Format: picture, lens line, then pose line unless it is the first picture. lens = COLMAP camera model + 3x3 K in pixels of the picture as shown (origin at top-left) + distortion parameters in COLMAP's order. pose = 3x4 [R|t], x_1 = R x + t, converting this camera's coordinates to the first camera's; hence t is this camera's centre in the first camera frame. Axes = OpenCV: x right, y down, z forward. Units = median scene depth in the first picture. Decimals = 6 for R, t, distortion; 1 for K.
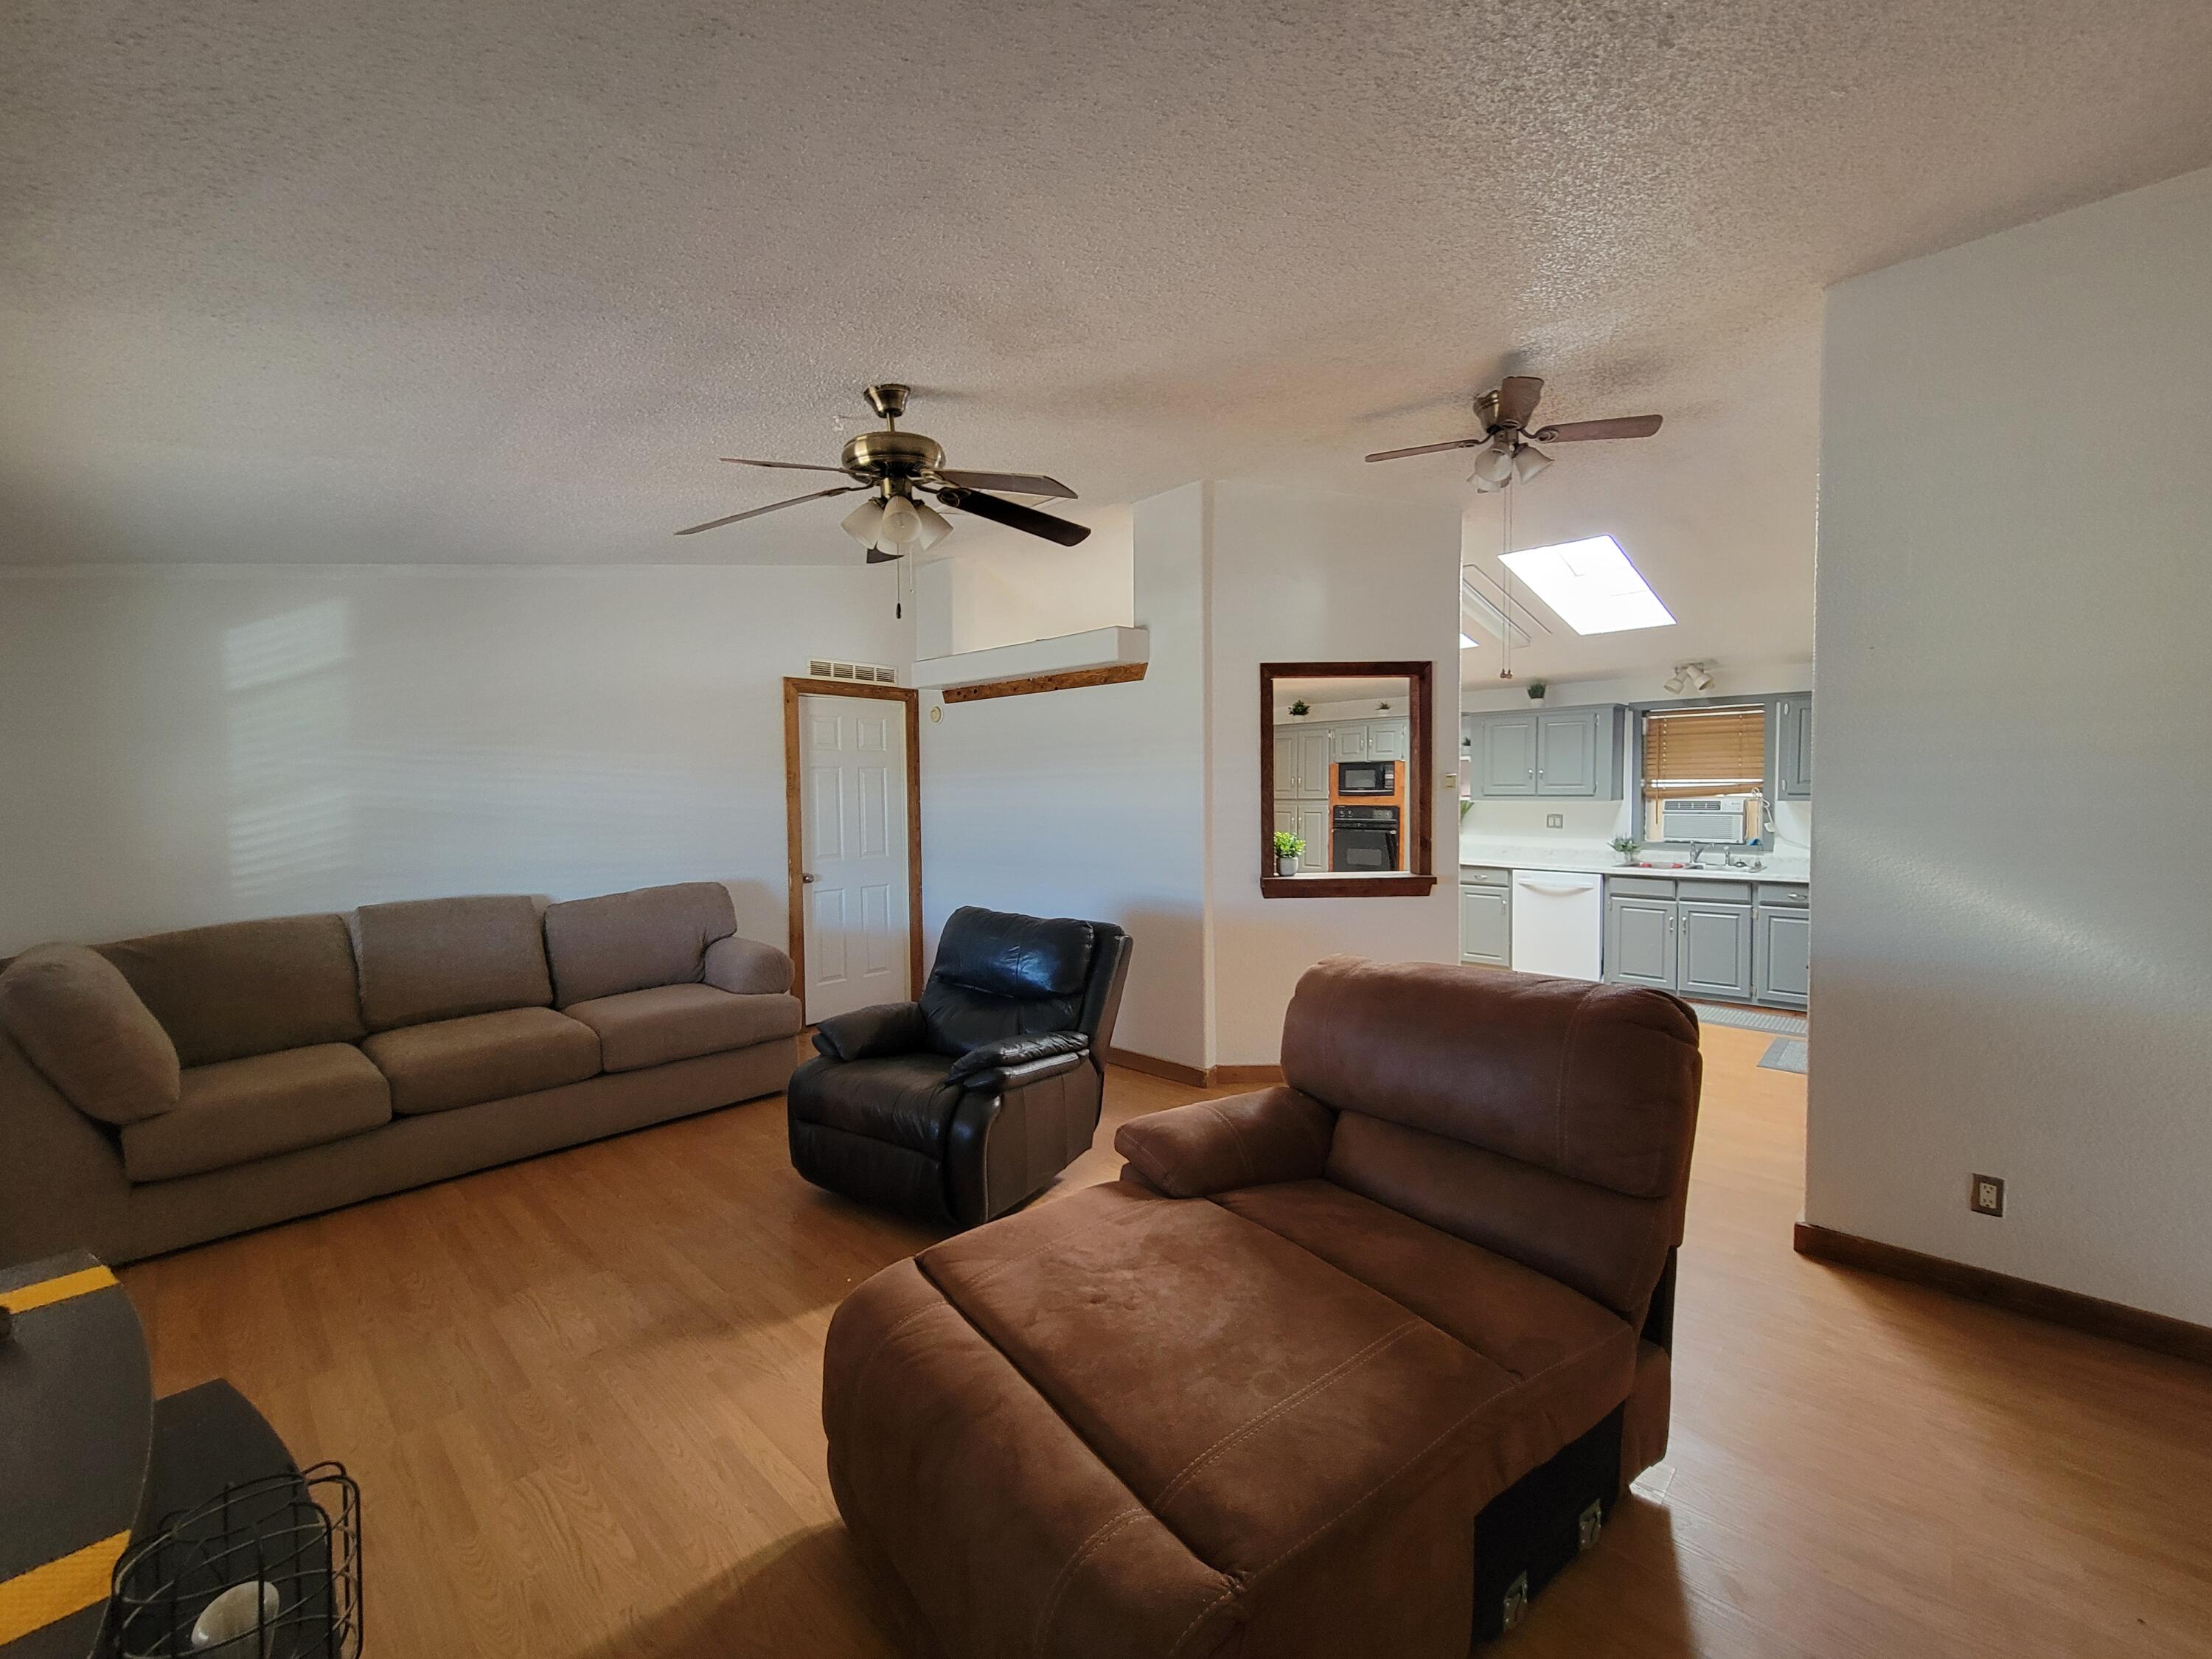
lens RADIAL K [[907.3, 0, 1107.7], [0, 907.3, 818.5], [0, 0, 1]] dist [-0.001341, 0.000667]
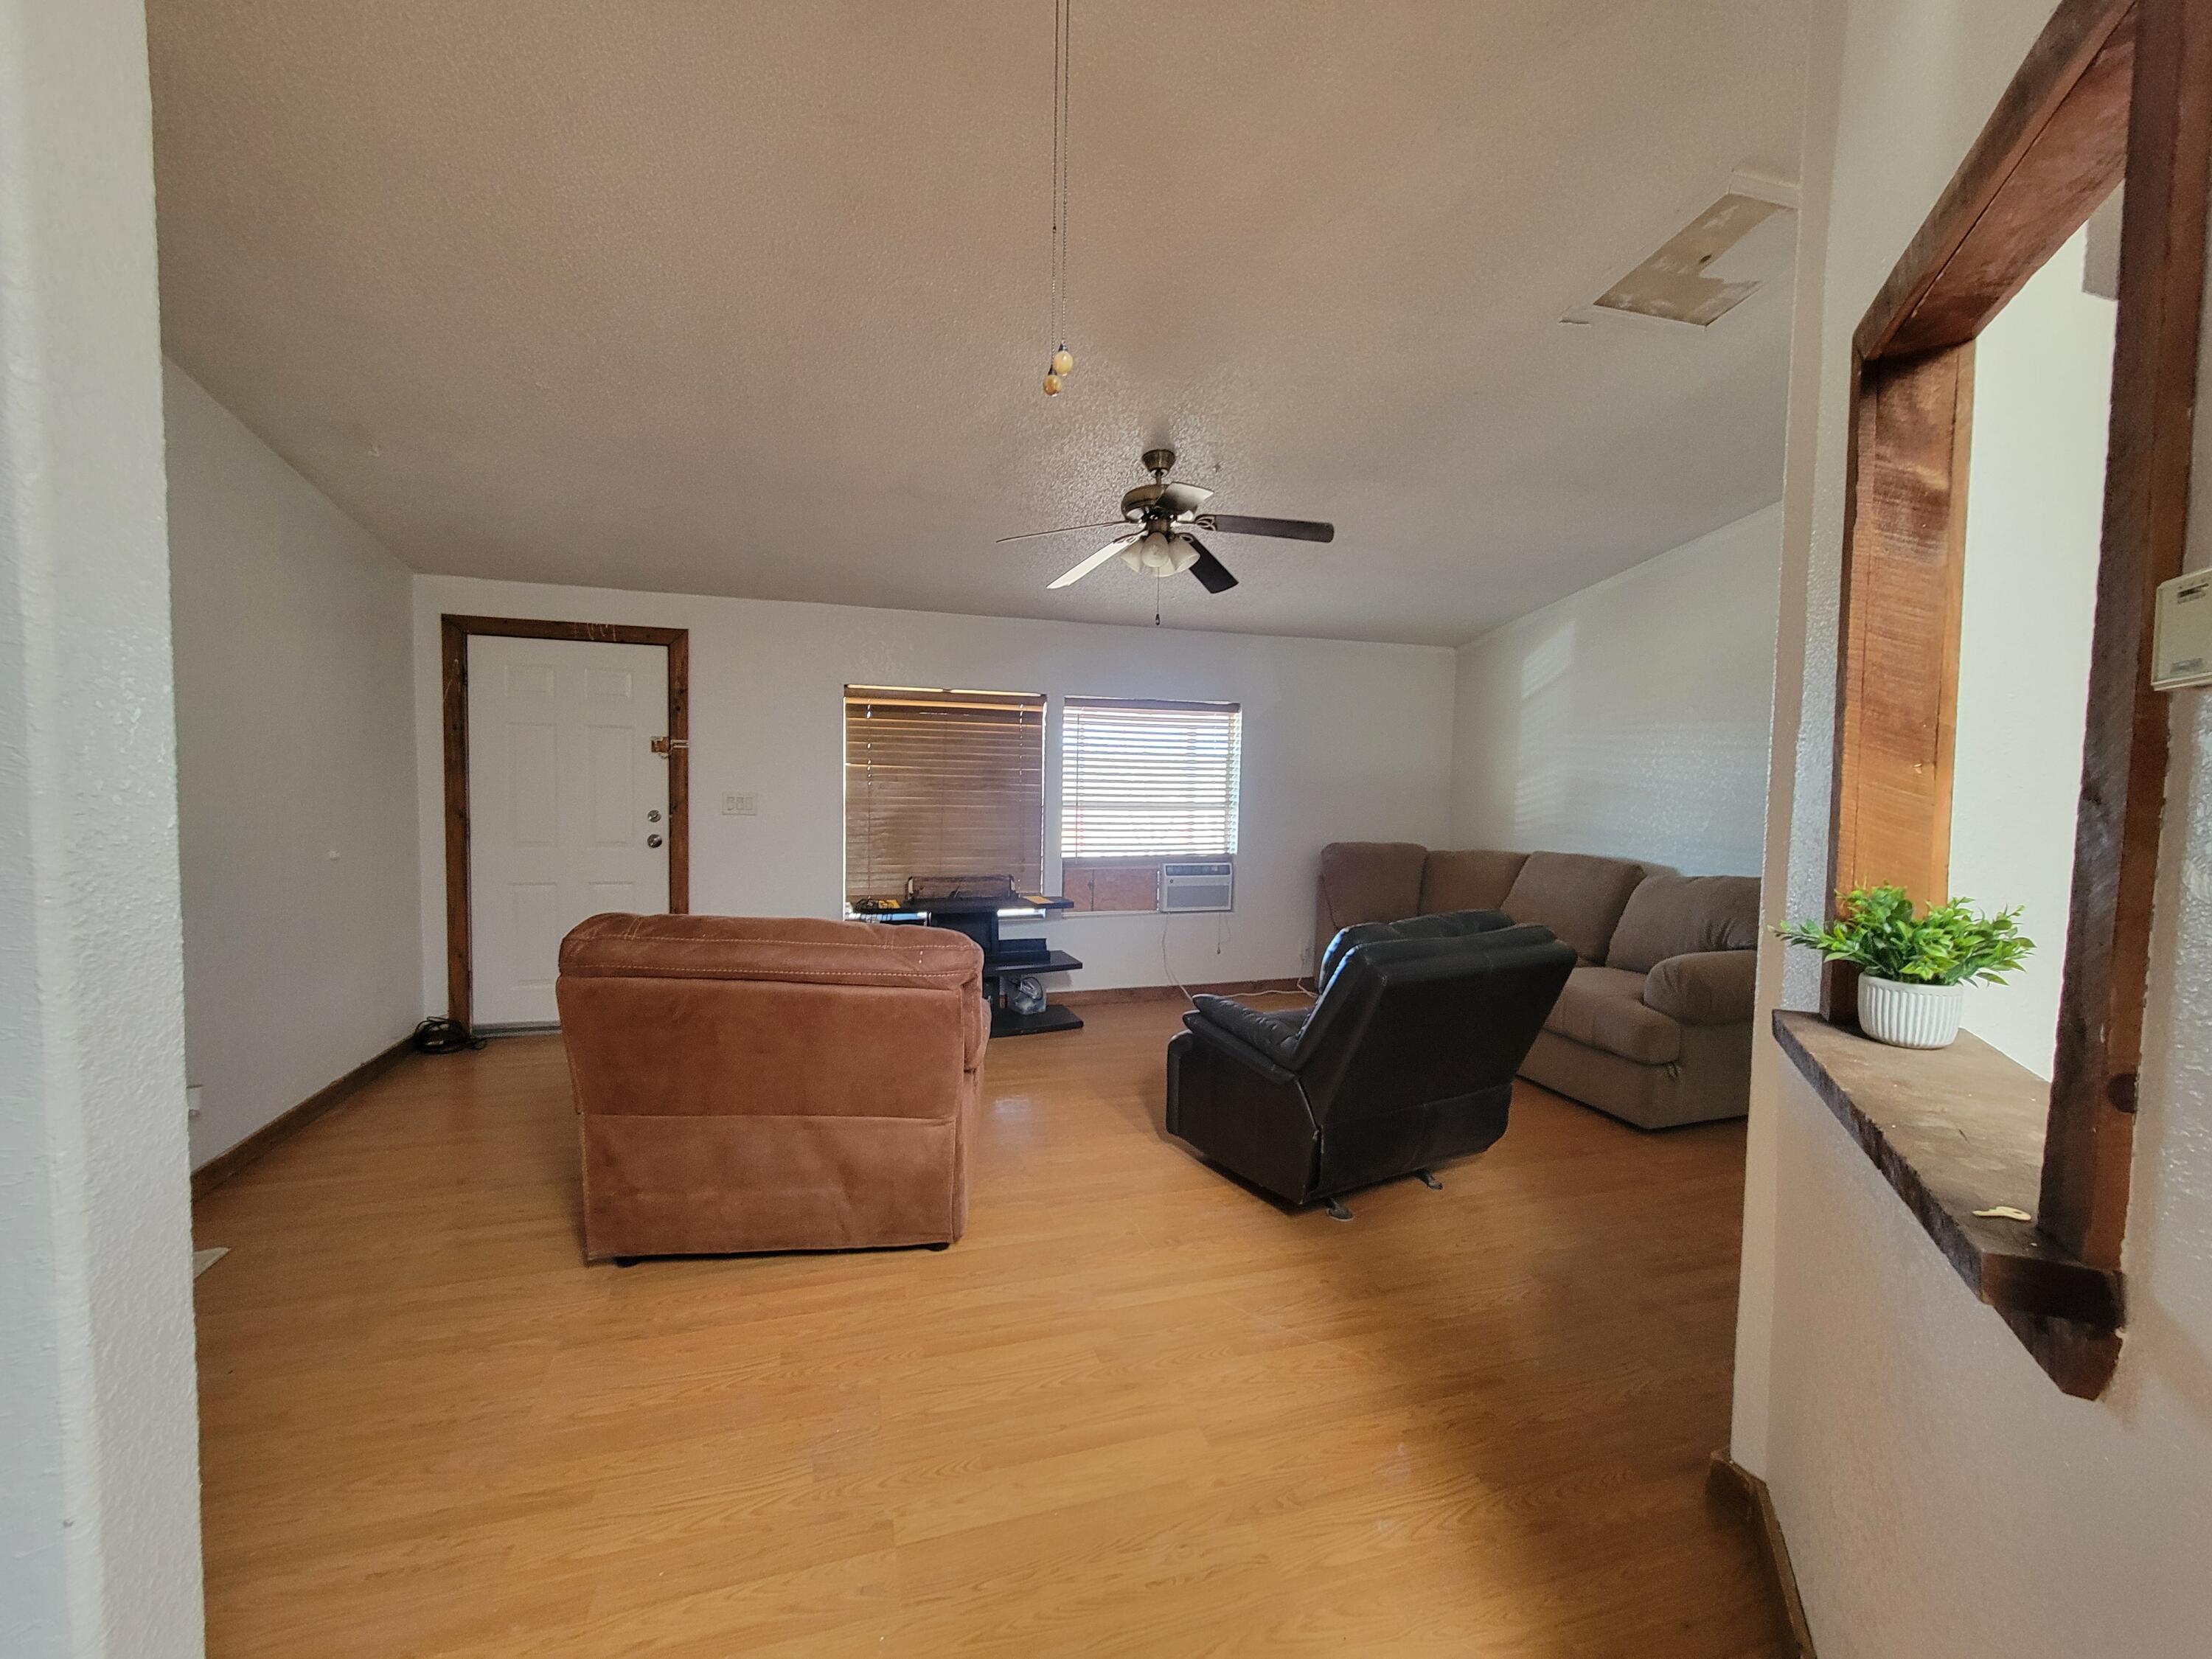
lens RADIAL K [[907.3, 0, 1107.2], [0, 907.3, 830.5], [0, 0, 1]] dist [-0.001341, 0.000667]
pose [[-0.482495, 0.051795, -0.874366, 0.456126], [-0.040054, 0.995901, 0.081097, -0.011785], [0.874983, 0.074151, -0.478442, 0.746316]]
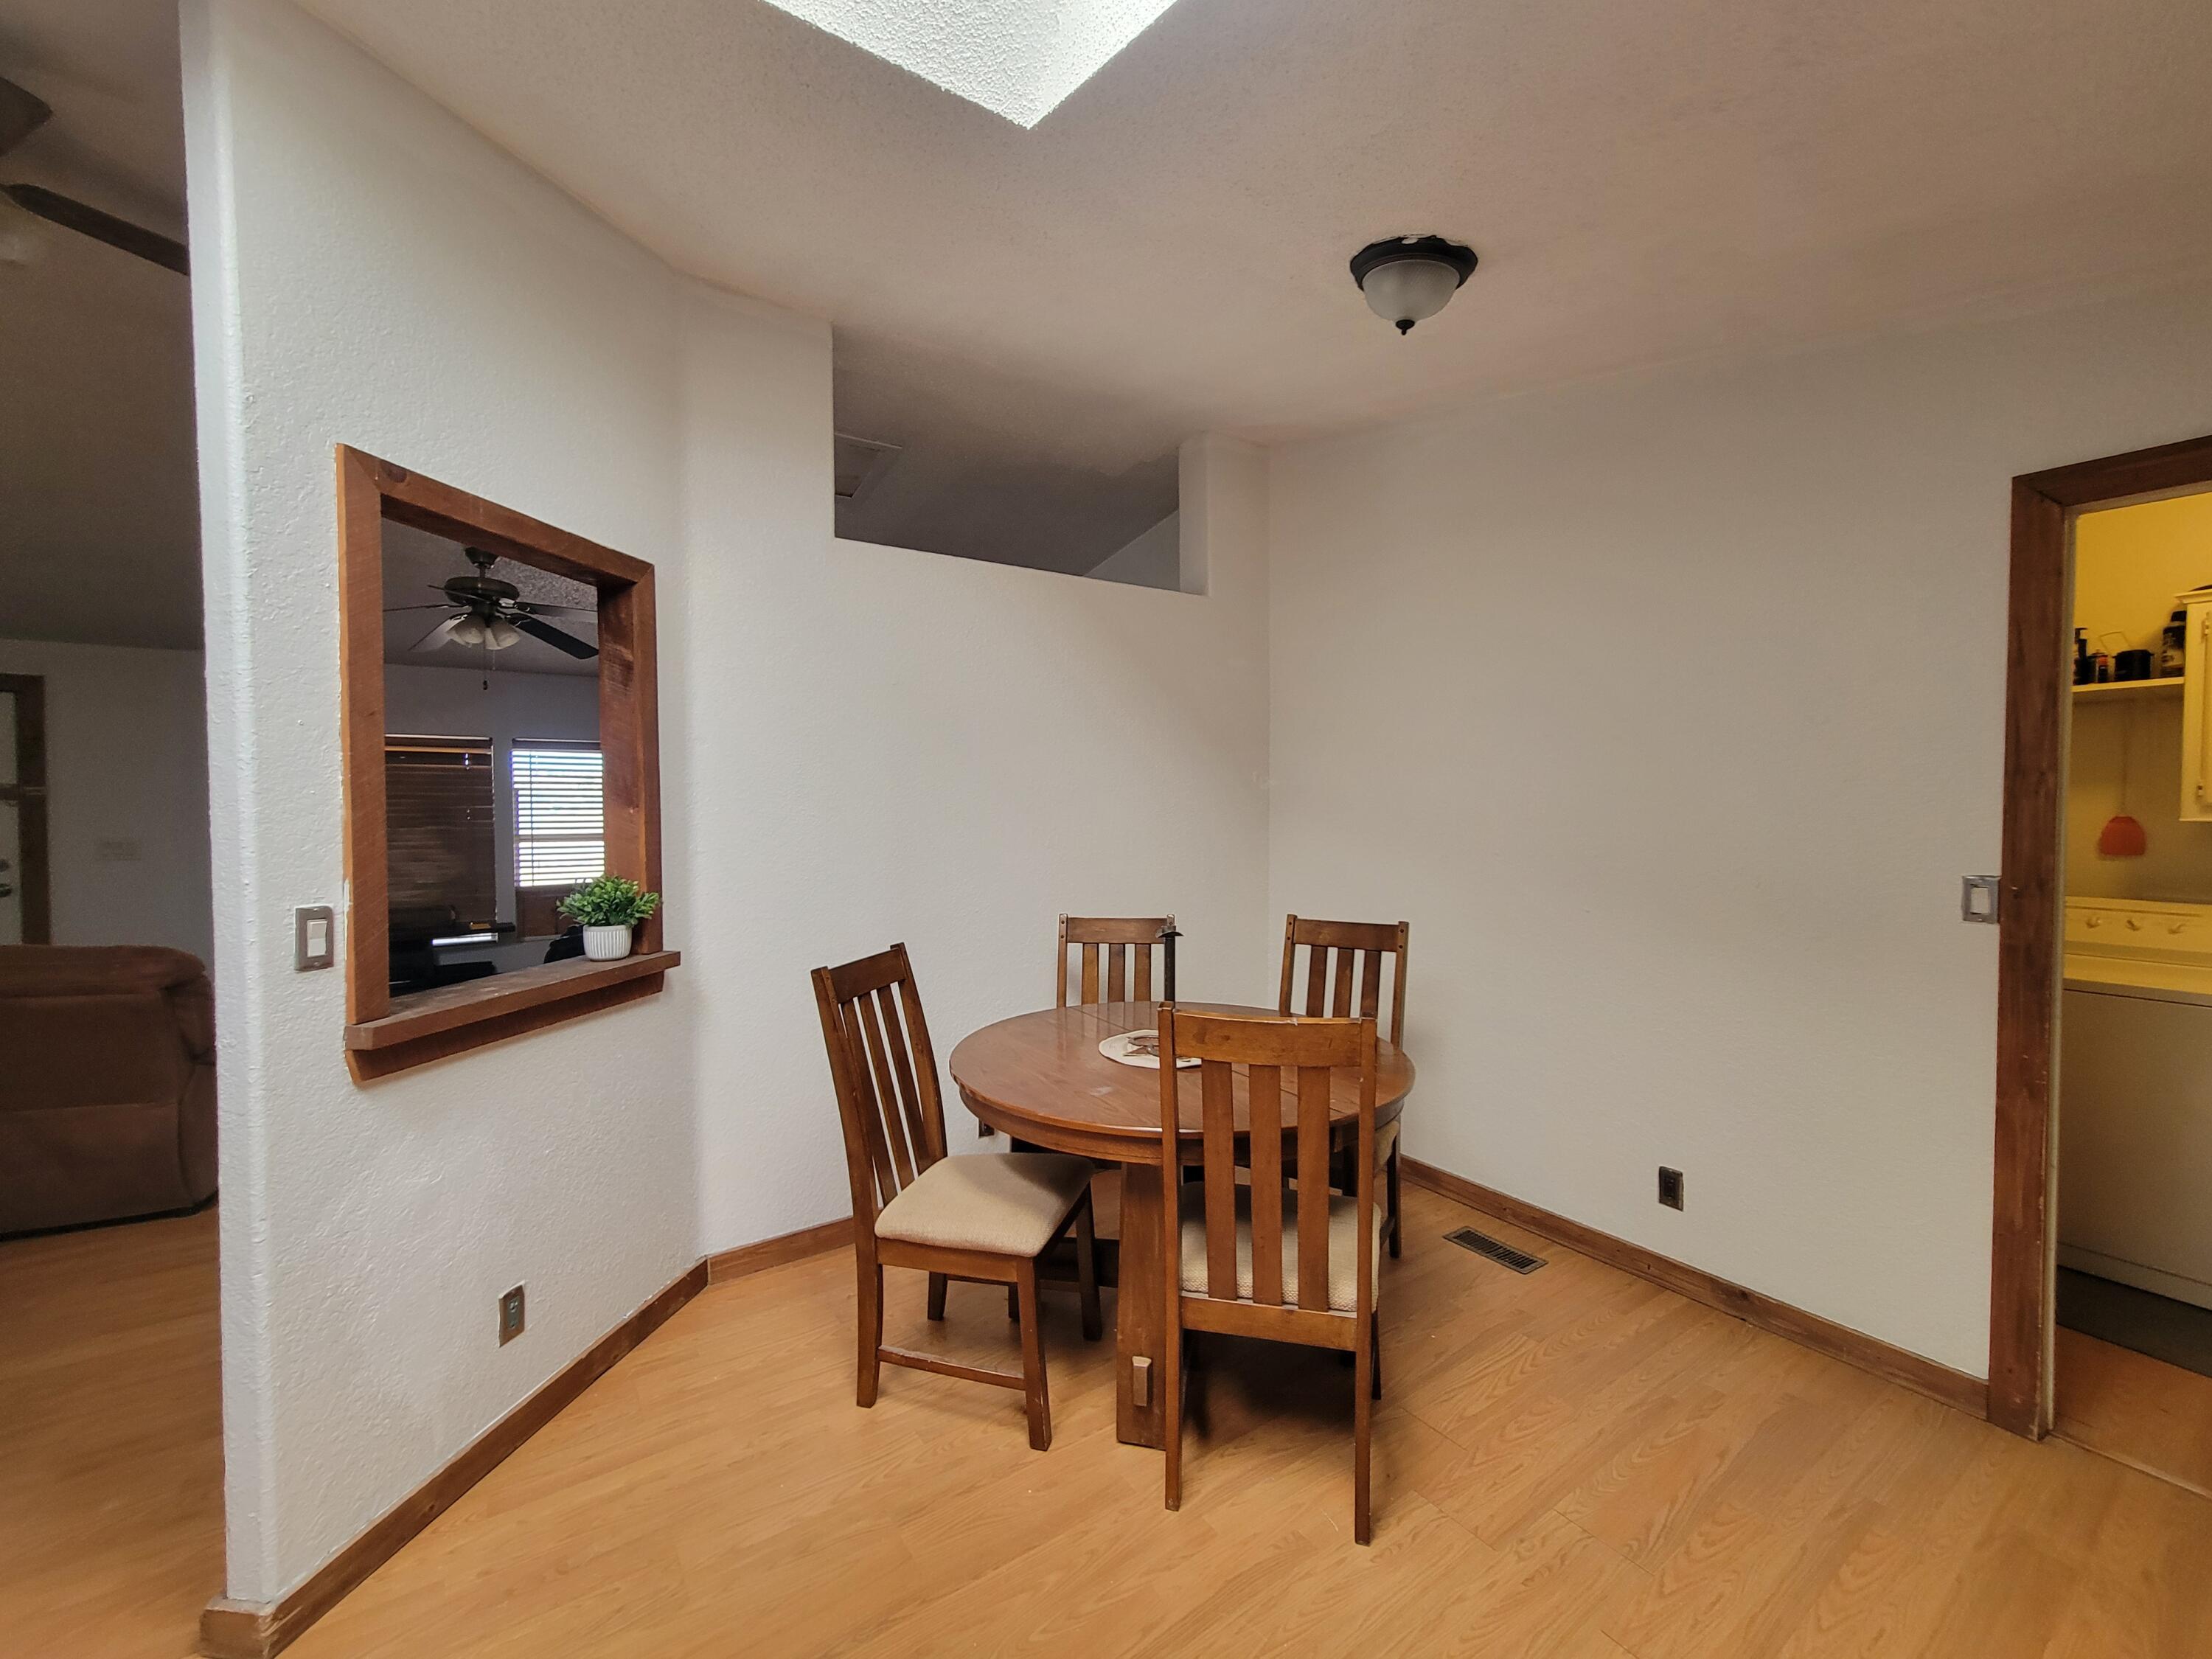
lens RADIAL K [[907.3, 0, 1112.4], [0, 907.3, 824.1], [0, 0, 1]] dist [-0.001341, 0.000667]
pose [[-0.202484, 0.032860, -0.978734, 0.526270], [-0.023863, 0.998975, 0.038477, -0.033209], [0.978995, 0.031146, -0.201492, 1.137409]]
